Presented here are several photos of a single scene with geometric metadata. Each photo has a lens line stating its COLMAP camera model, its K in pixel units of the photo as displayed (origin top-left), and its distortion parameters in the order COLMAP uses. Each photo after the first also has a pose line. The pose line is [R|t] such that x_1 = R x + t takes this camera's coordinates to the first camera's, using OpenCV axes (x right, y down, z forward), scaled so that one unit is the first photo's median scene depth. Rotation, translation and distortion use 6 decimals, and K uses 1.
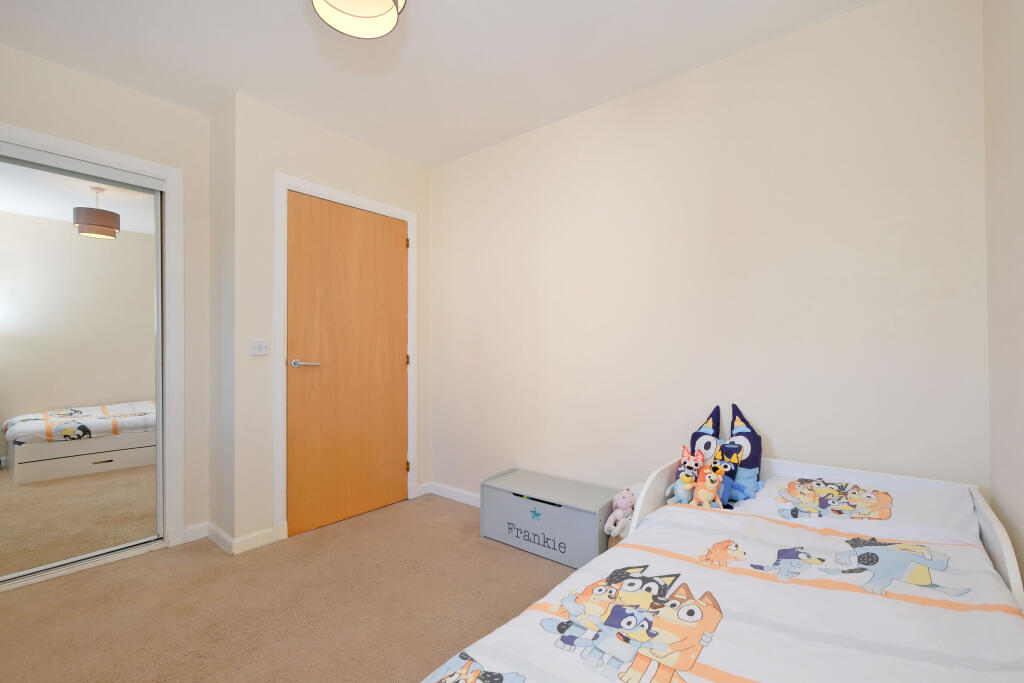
lens RADIAL K [[449.2, 0, 512.0], [0, 449.2, 341.5], [0, 0, 1]] dist [0.003155, 0.000406]
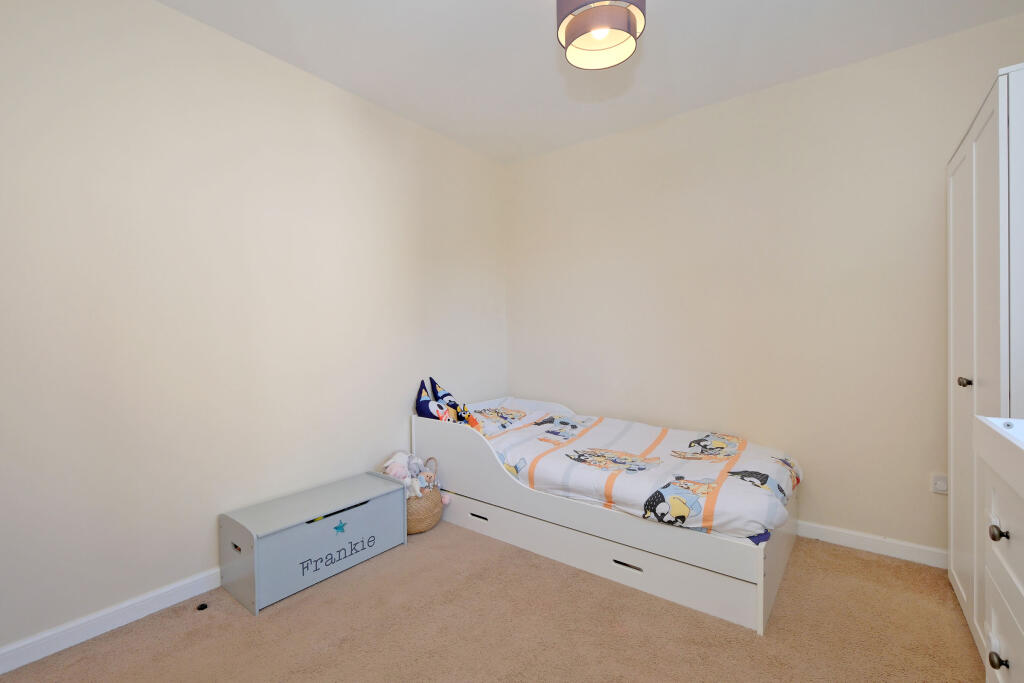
lens RADIAL K [[449.2, 0, 512.0], [0, 449.2, 341.5], [0, 0, 1]] dist [0.003155, 0.000406]
pose [[-0.023914, -0.012092, 0.999641, -0.842147], [-0.008741, 0.999891, 0.011886, 0.002686], [-0.999676, -0.008454, -0.024017, 0.685719]]
